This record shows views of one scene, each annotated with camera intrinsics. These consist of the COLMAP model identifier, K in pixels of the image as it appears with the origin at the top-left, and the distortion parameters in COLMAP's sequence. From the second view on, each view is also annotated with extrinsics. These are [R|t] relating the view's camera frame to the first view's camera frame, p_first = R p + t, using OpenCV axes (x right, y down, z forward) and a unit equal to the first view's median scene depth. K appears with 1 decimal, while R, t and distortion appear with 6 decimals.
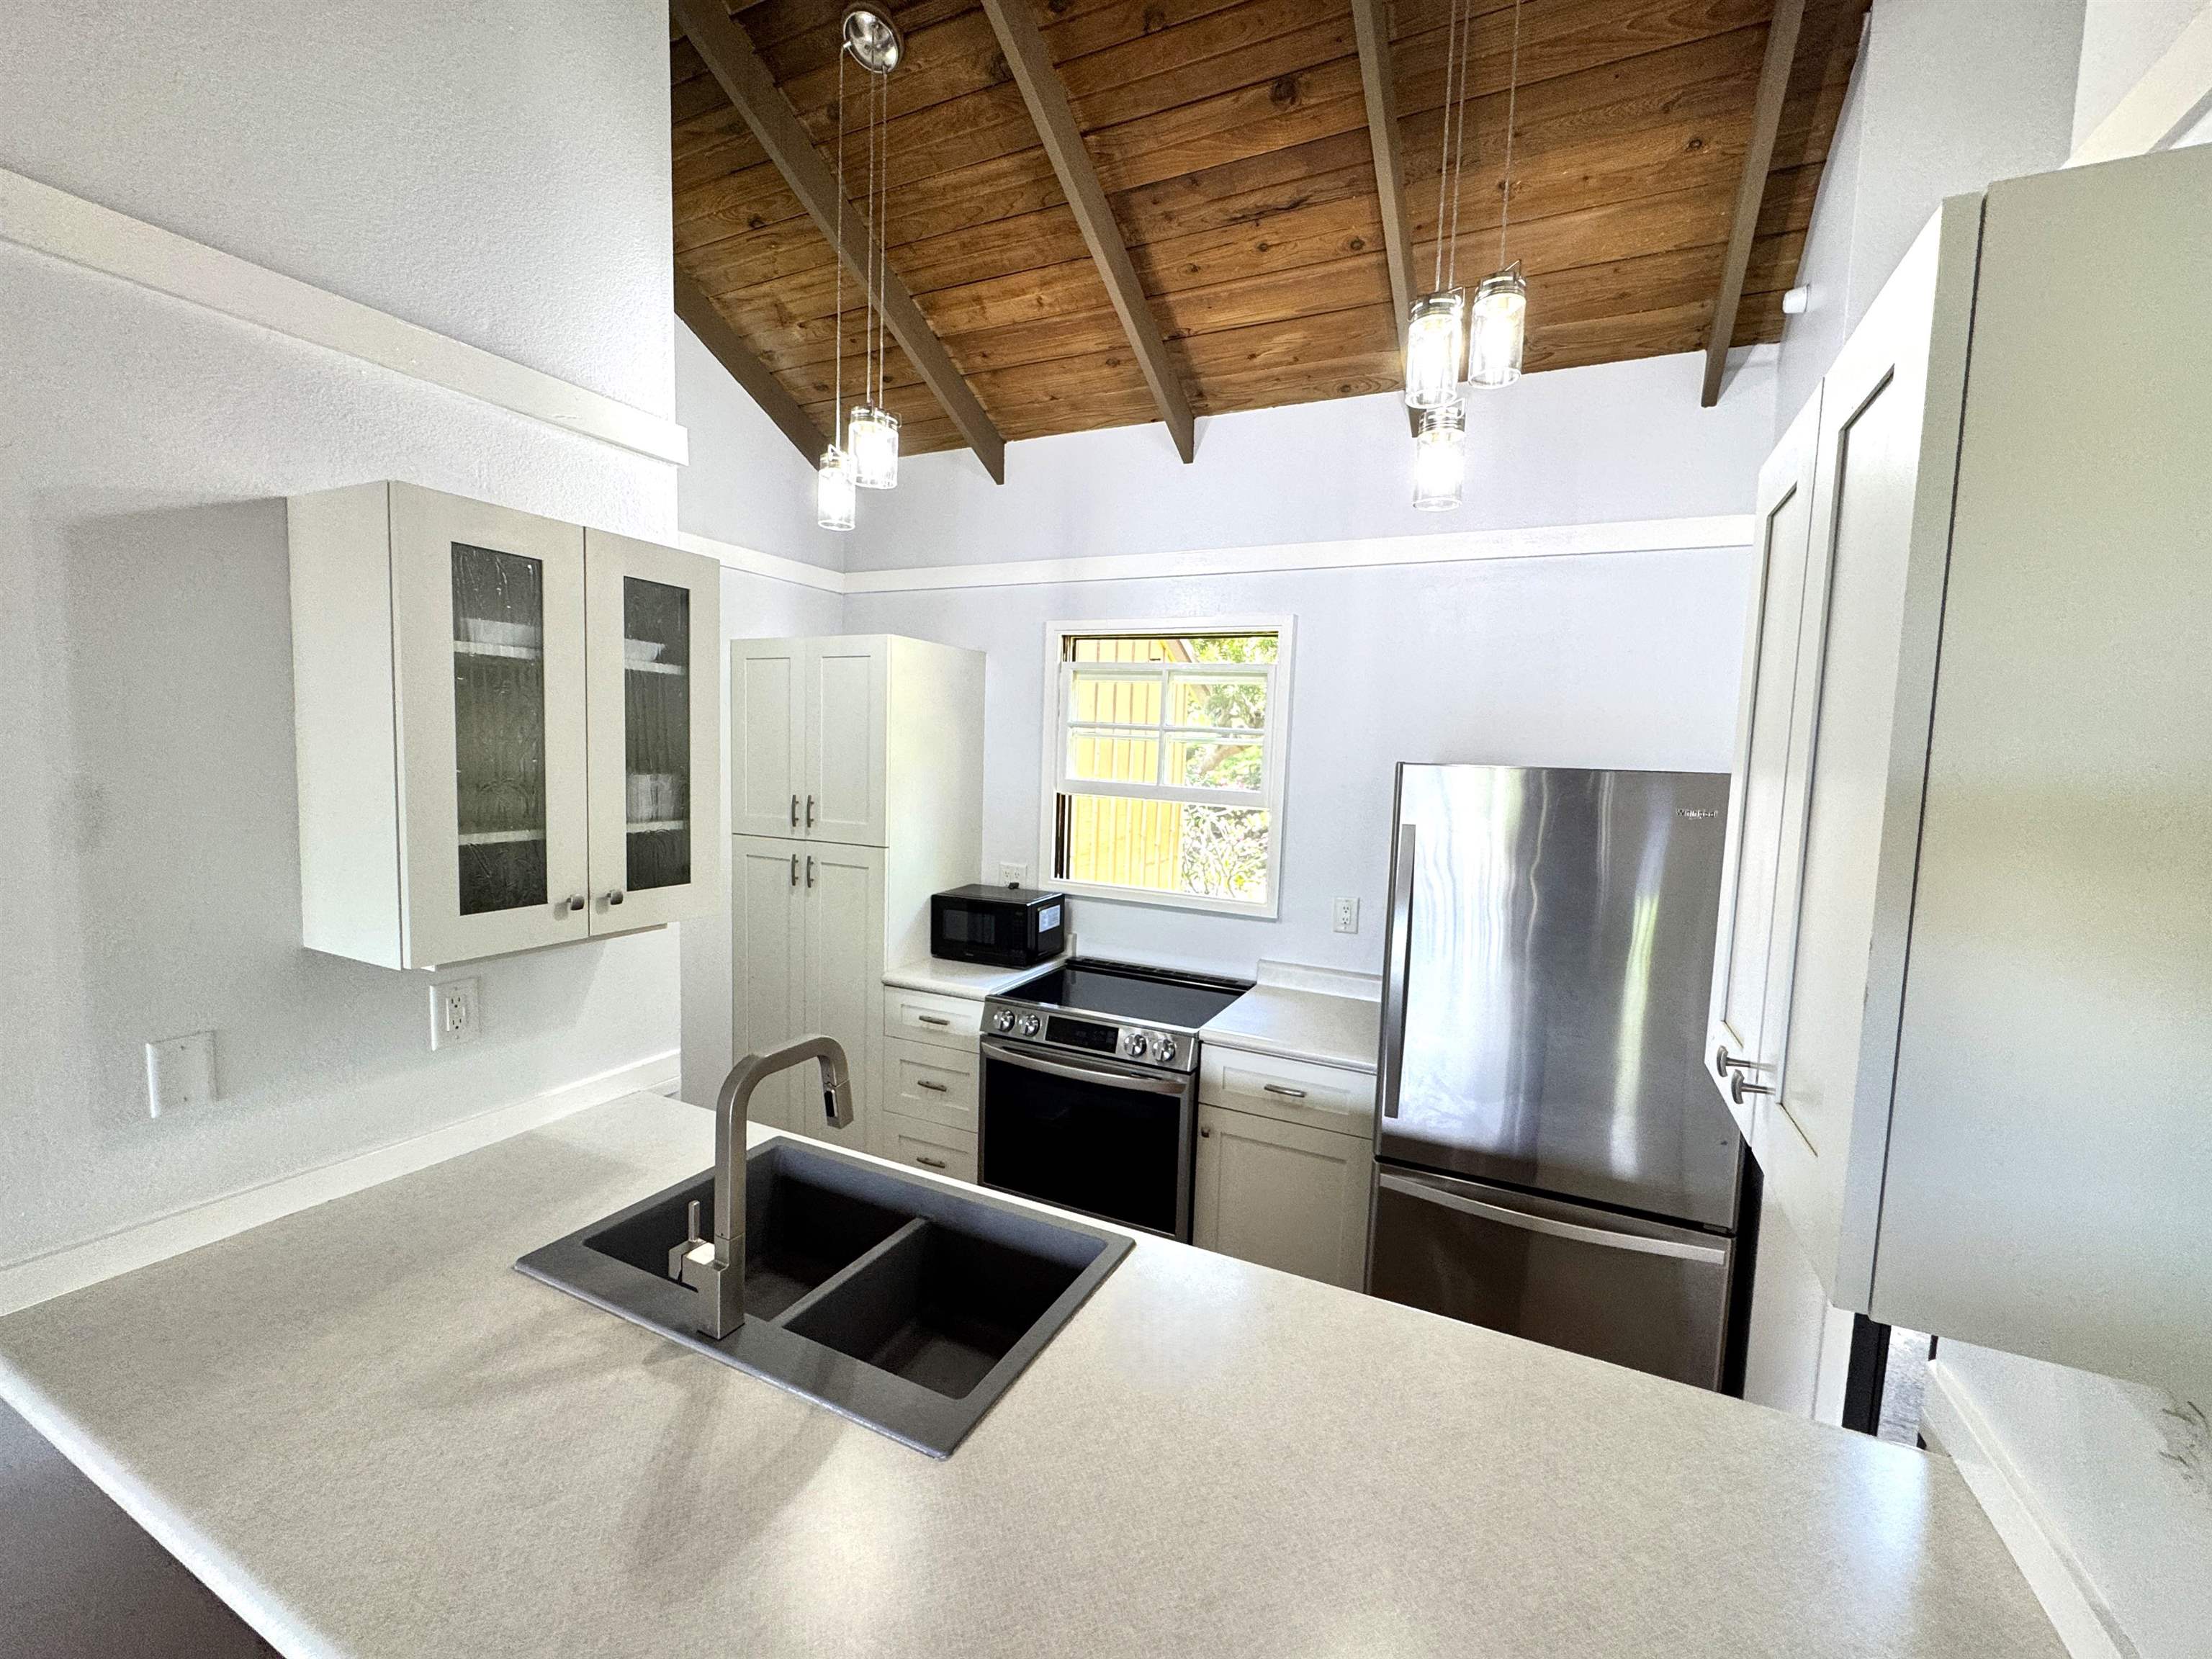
lens RADIAL K [[904.7, 0, 1105.5], [0, 904.7, 824.0], [0, 0, 1]] dist [-0.000906, -0.000230]
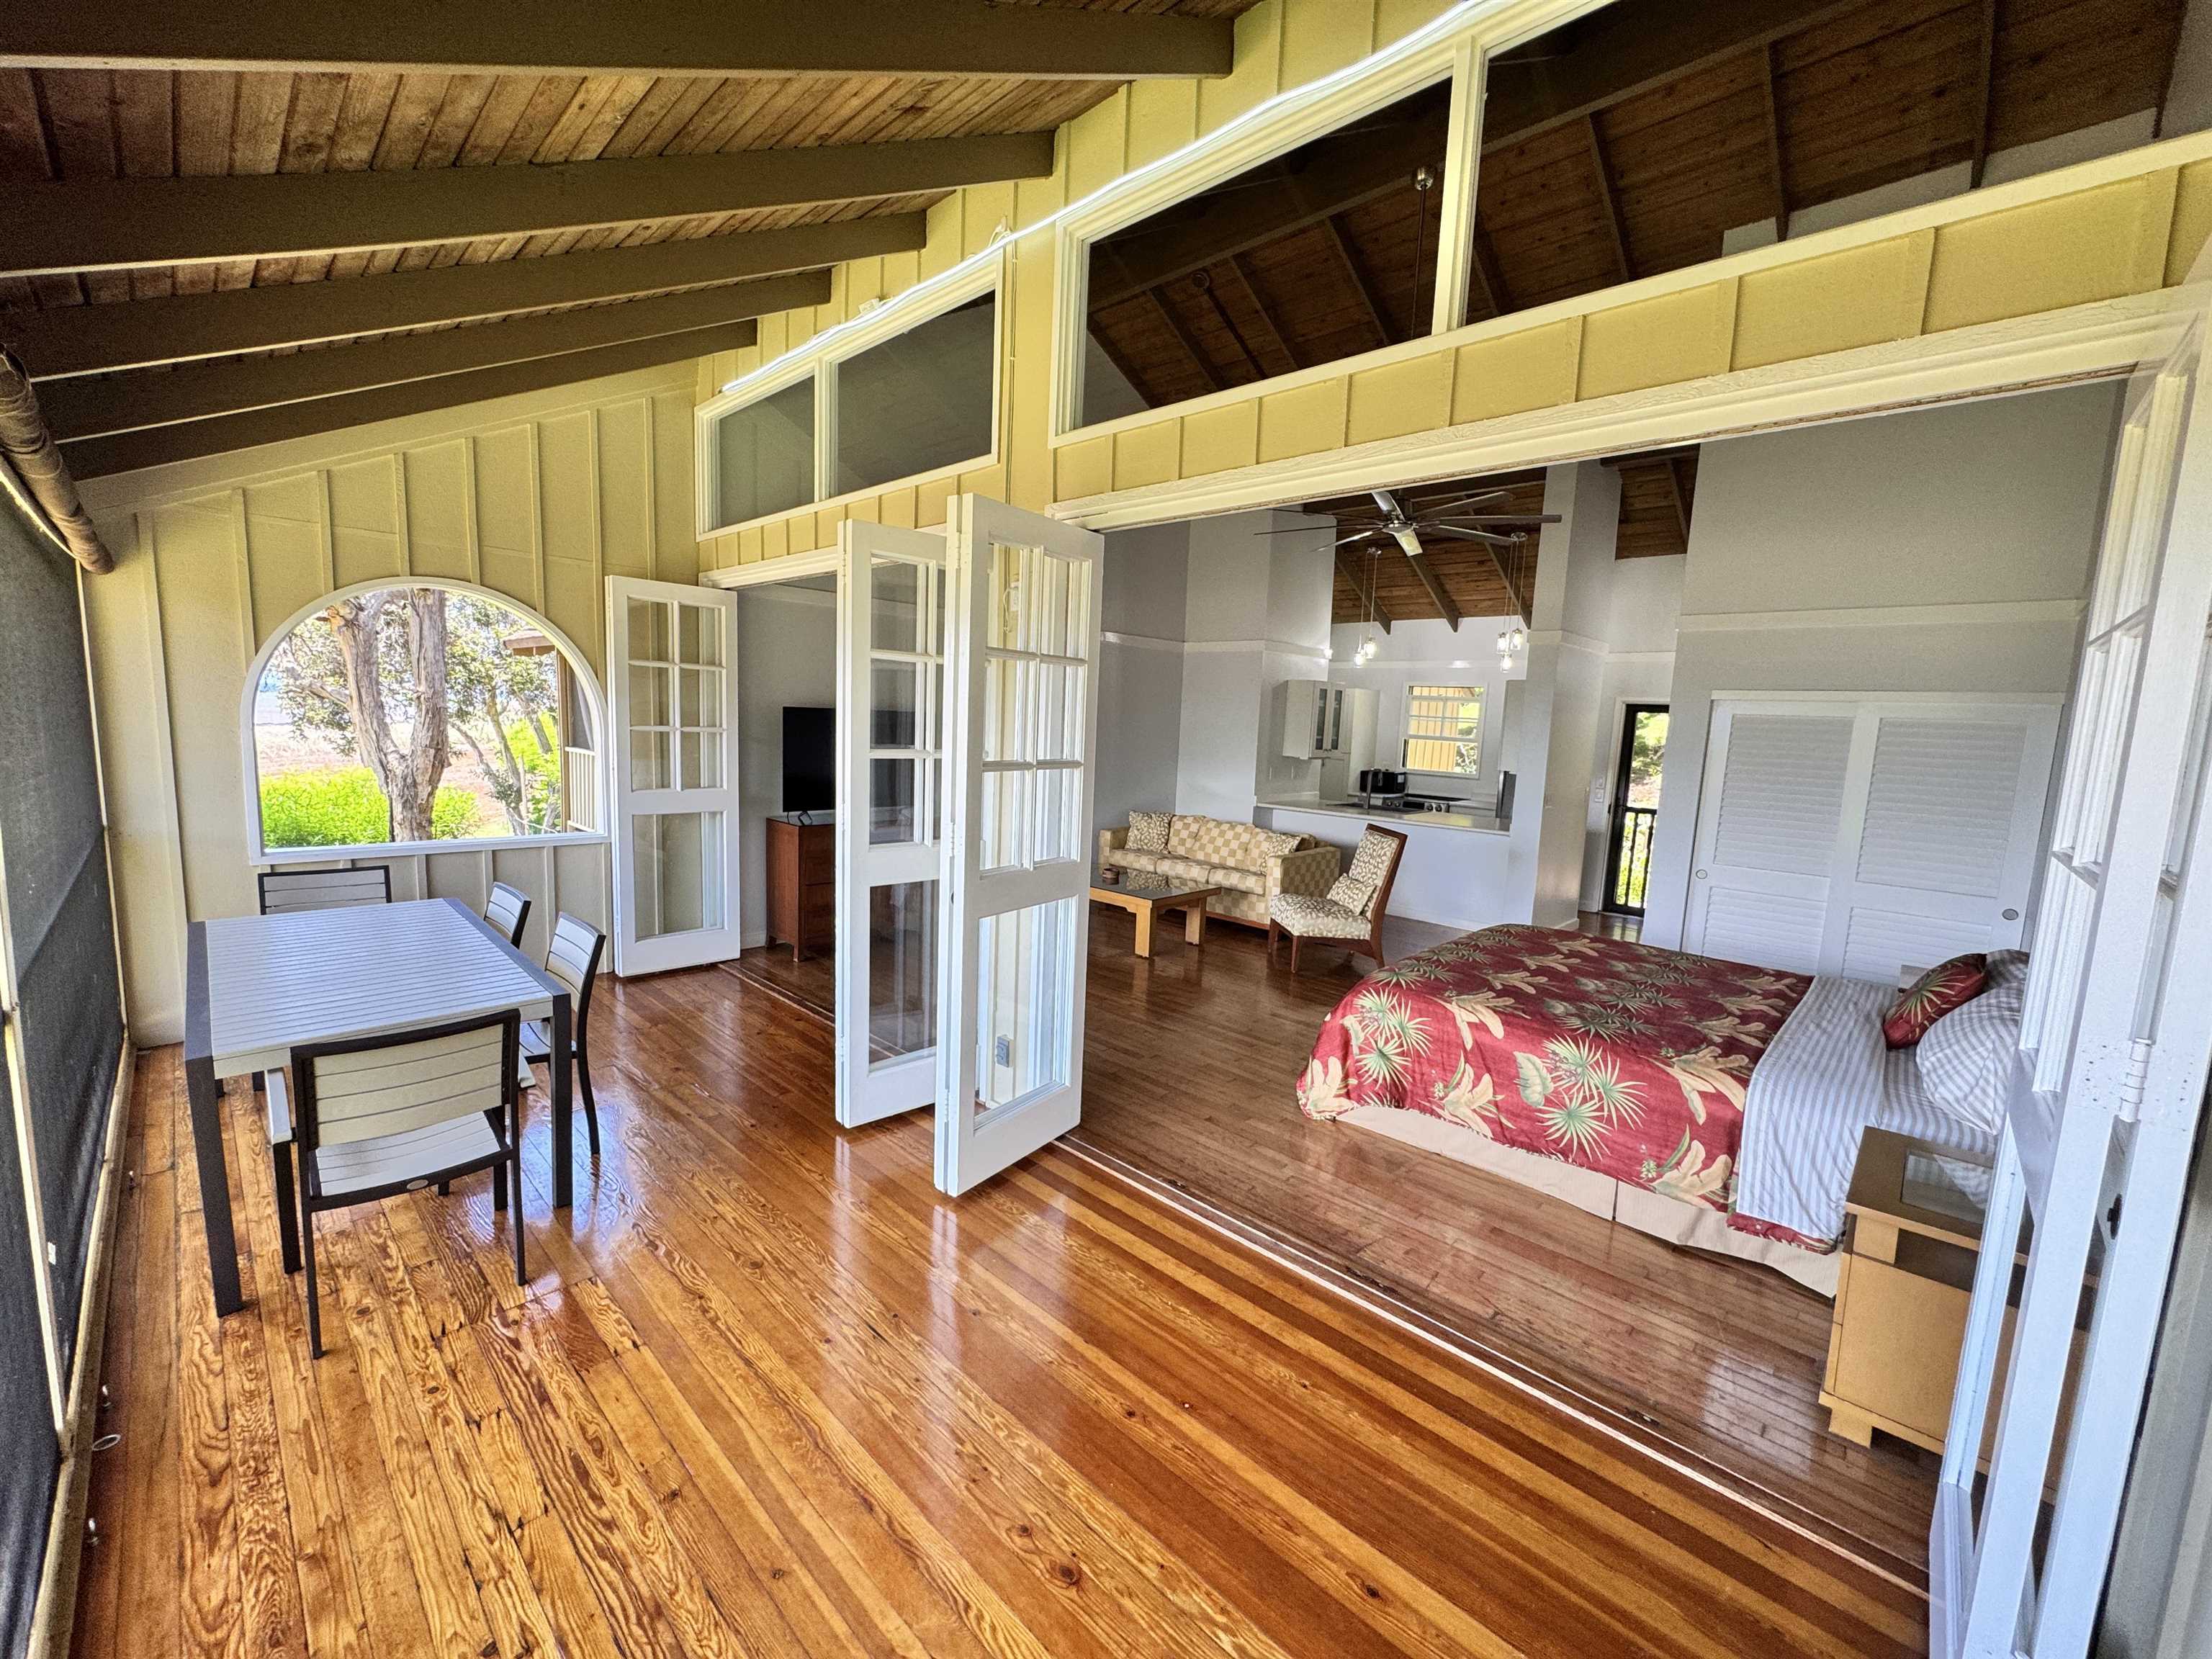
lens RADIAL K [[878.2, 0, 1107.3], [0, 878.2, 825.4], [0, 0, 1]] dist [-0.002685, -0.000077]
pose [[0.952930, 0.043606, -0.300039, -0.149132], [-0.034378, 0.998761, 0.035970, 0.253930], [0.301236, -0.023962, 0.953249, -2.887283]]
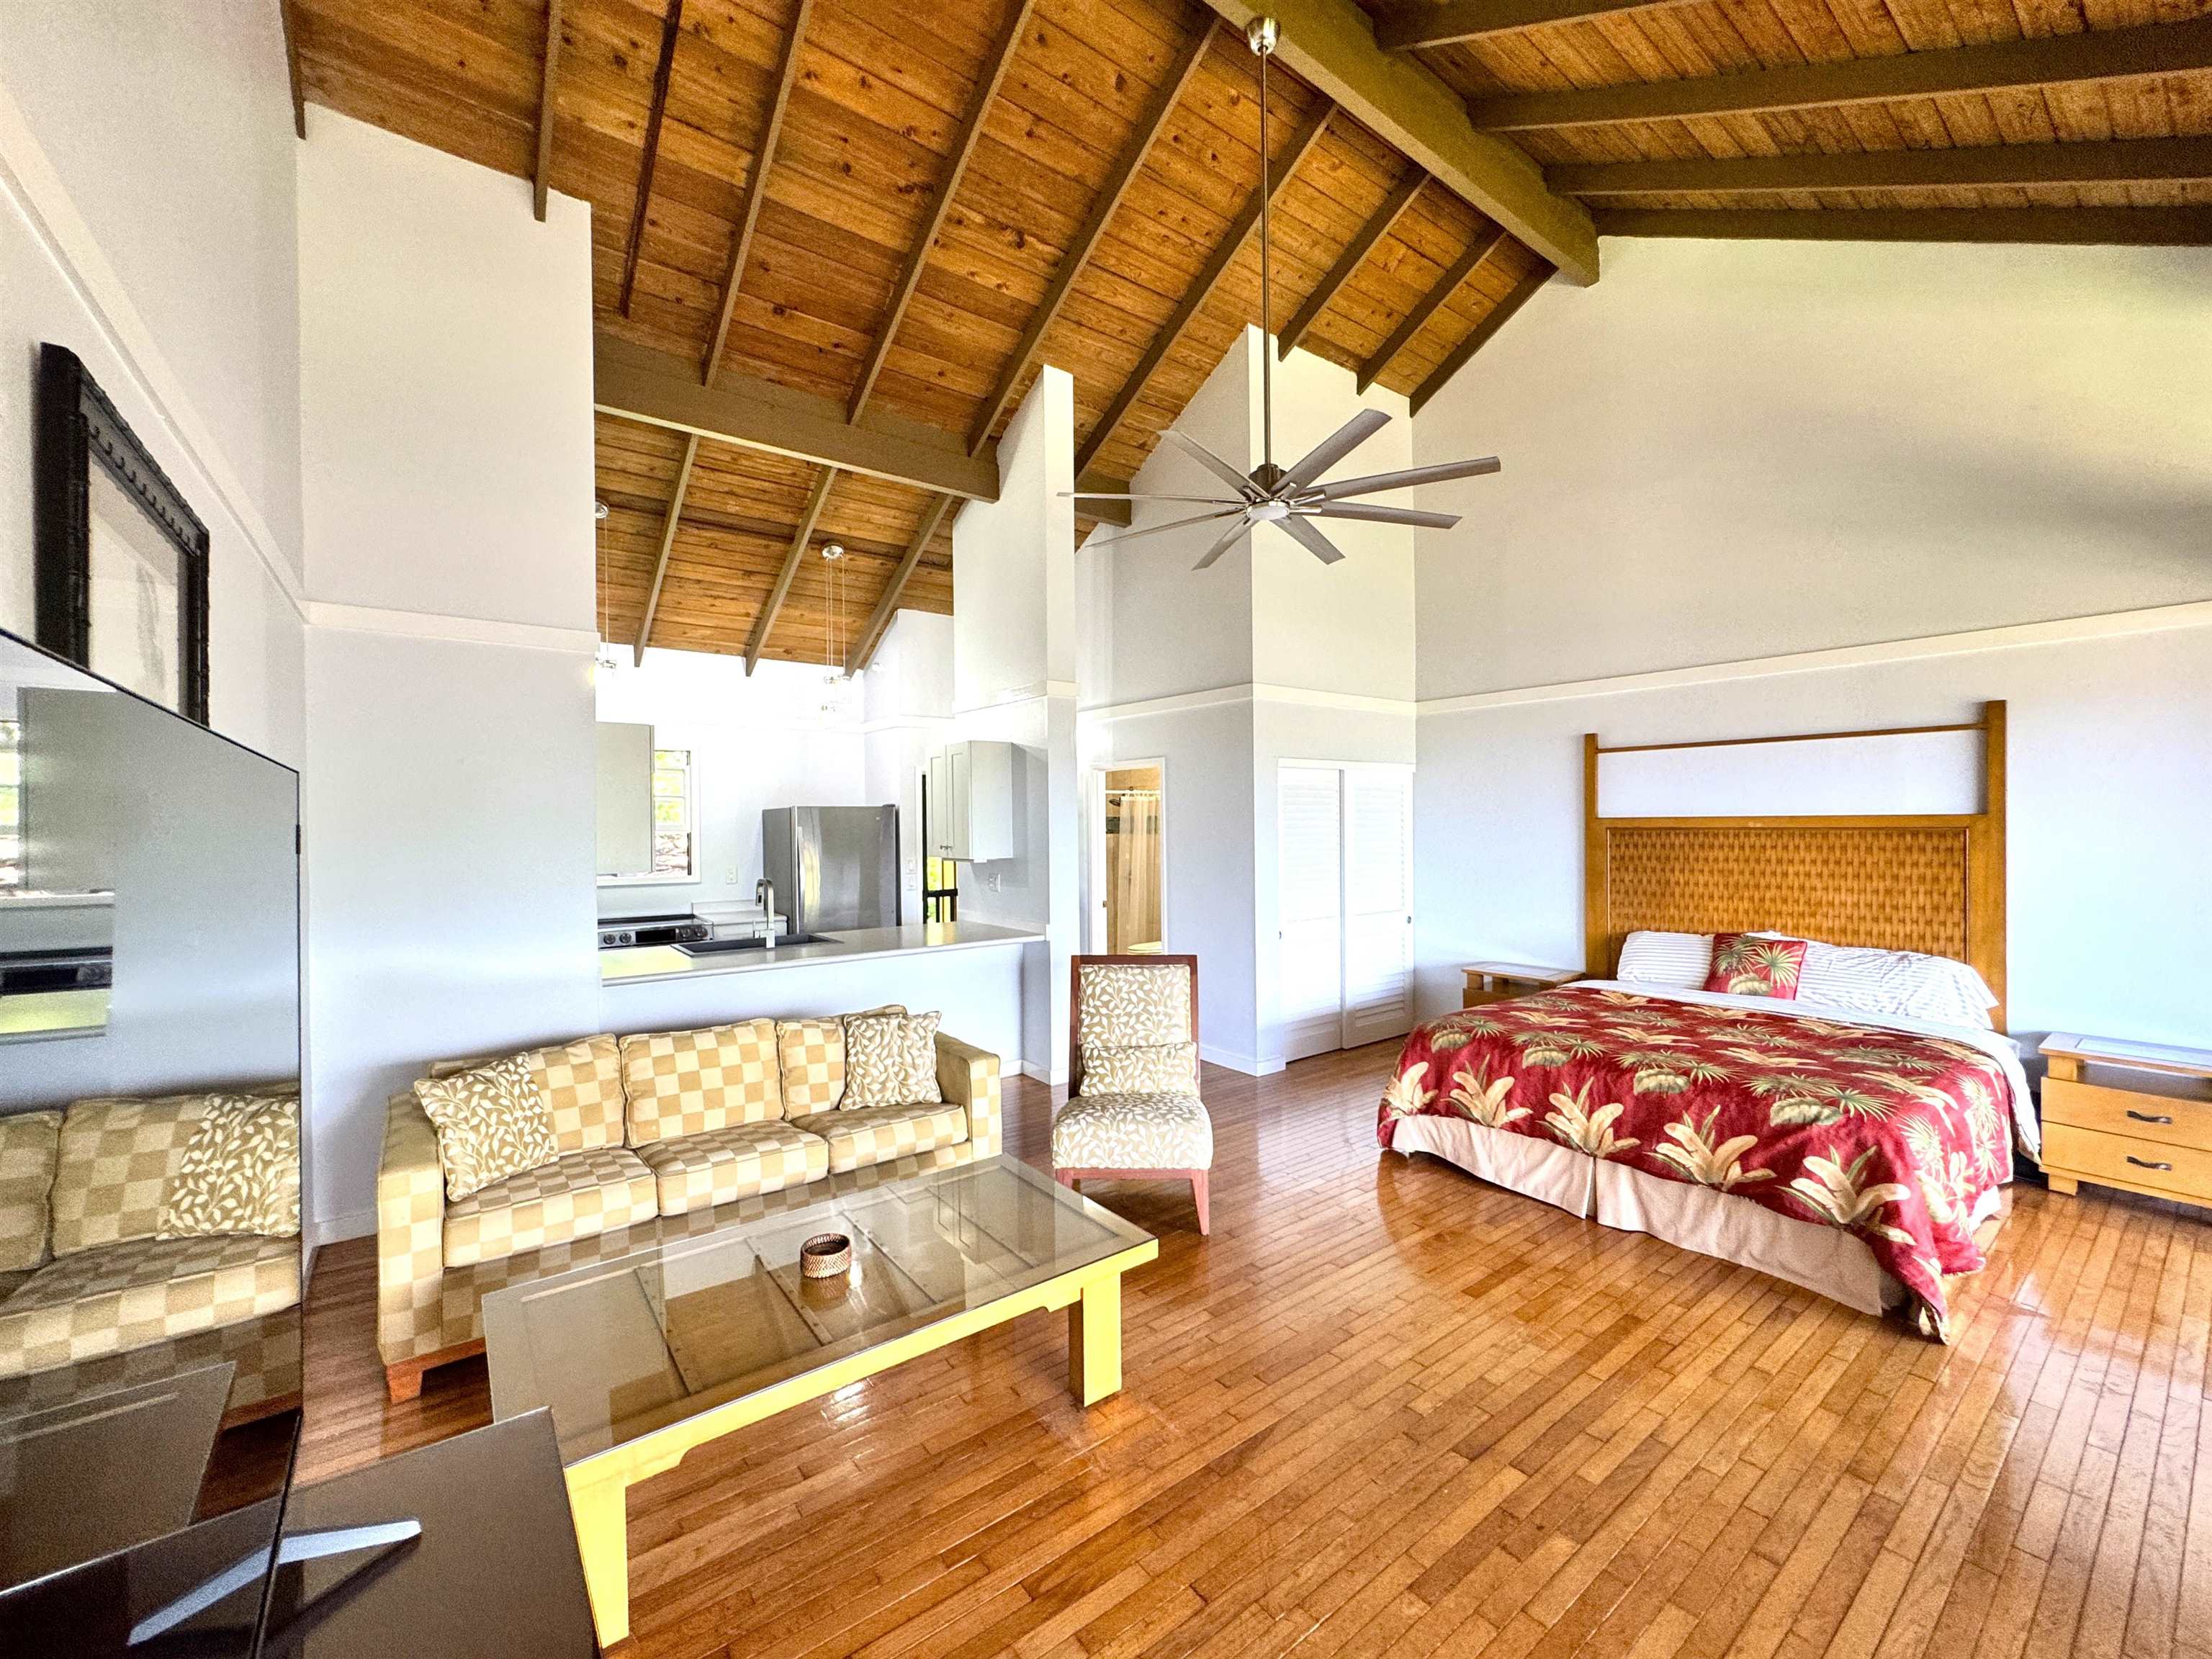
lens RADIAL K [[906.2, 0, 1114.9], [0, 906.2, 820.4], [0, 0, 1]] dist [-0.000698, 0.000130]
pose [[0.444314, -0.038585, 0.895040, -1.623882], [0.098760, 0.995092, -0.006128, 0.083255], [-0.890411, 0.091117, 0.445944, -1.051798]]
